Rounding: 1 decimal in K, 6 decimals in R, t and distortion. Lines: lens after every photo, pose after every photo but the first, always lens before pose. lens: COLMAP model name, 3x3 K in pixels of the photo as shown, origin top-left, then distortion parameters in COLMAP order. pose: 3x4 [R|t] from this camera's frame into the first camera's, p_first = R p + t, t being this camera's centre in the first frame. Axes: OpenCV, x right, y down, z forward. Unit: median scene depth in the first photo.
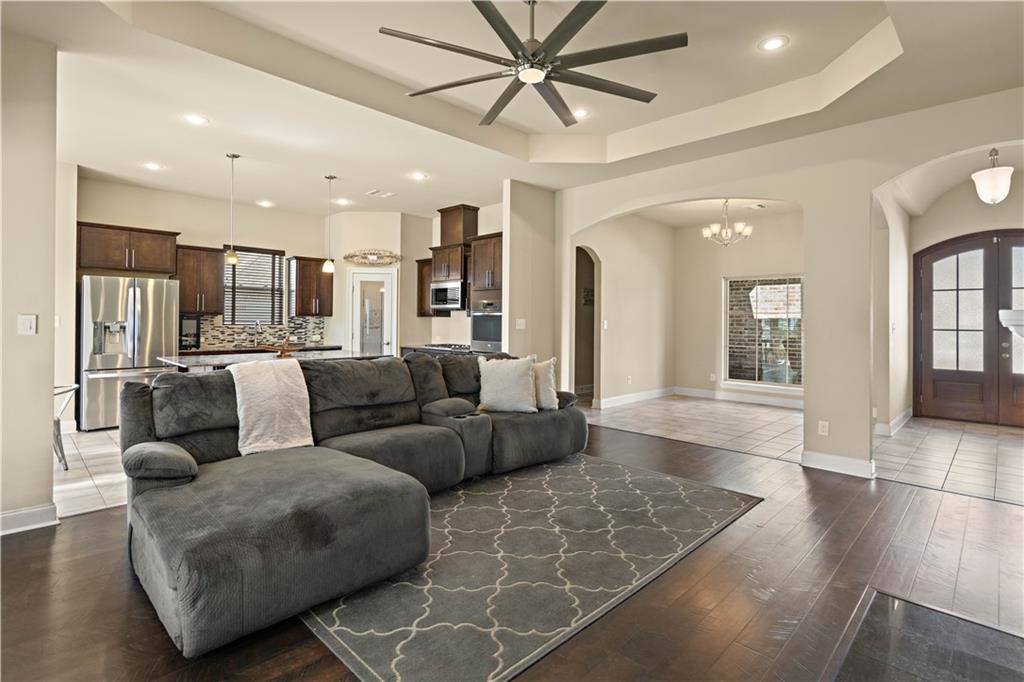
lens RADIAL K [[506.6, 0, 509.0], [0, 506.6, 324.8], [0, 0, 1]] dist [0.000170, 0.000488]
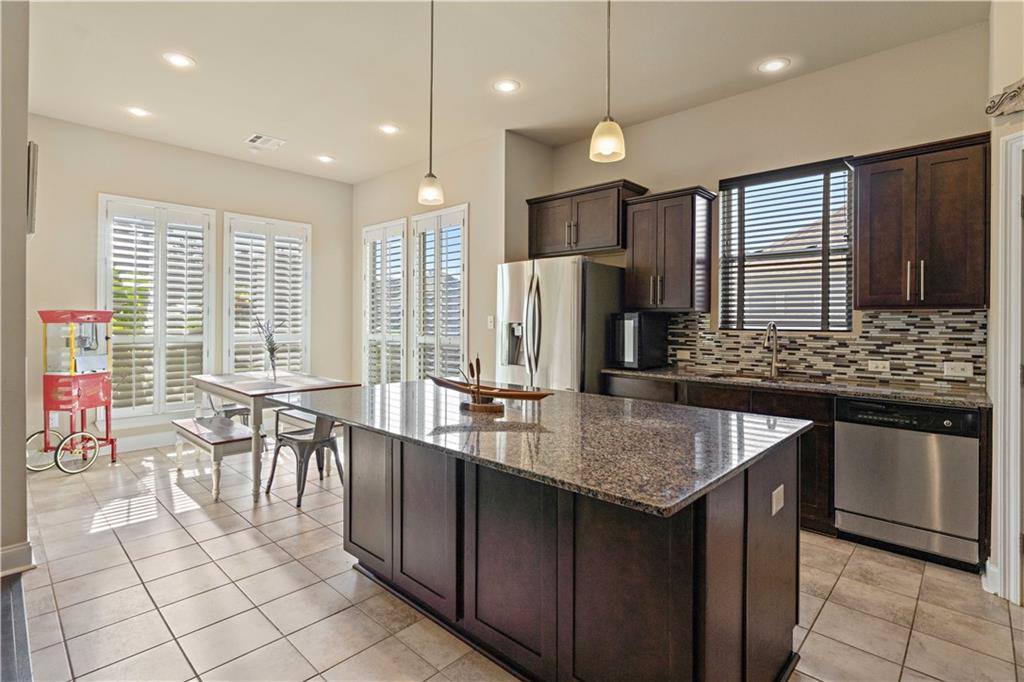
lens RADIAL K [[496.3, 0, 514.2], [0, 496.3, 323.0], [0, 0, 1]] dist [-0.000209, -0.000007]
pose [[0.026792, -0.007828, -0.999610, -0.044913], [-0.015046, 0.999853, -0.008233, 0.000501], [0.999528, 0.015261, 0.026670, 0.755978]]
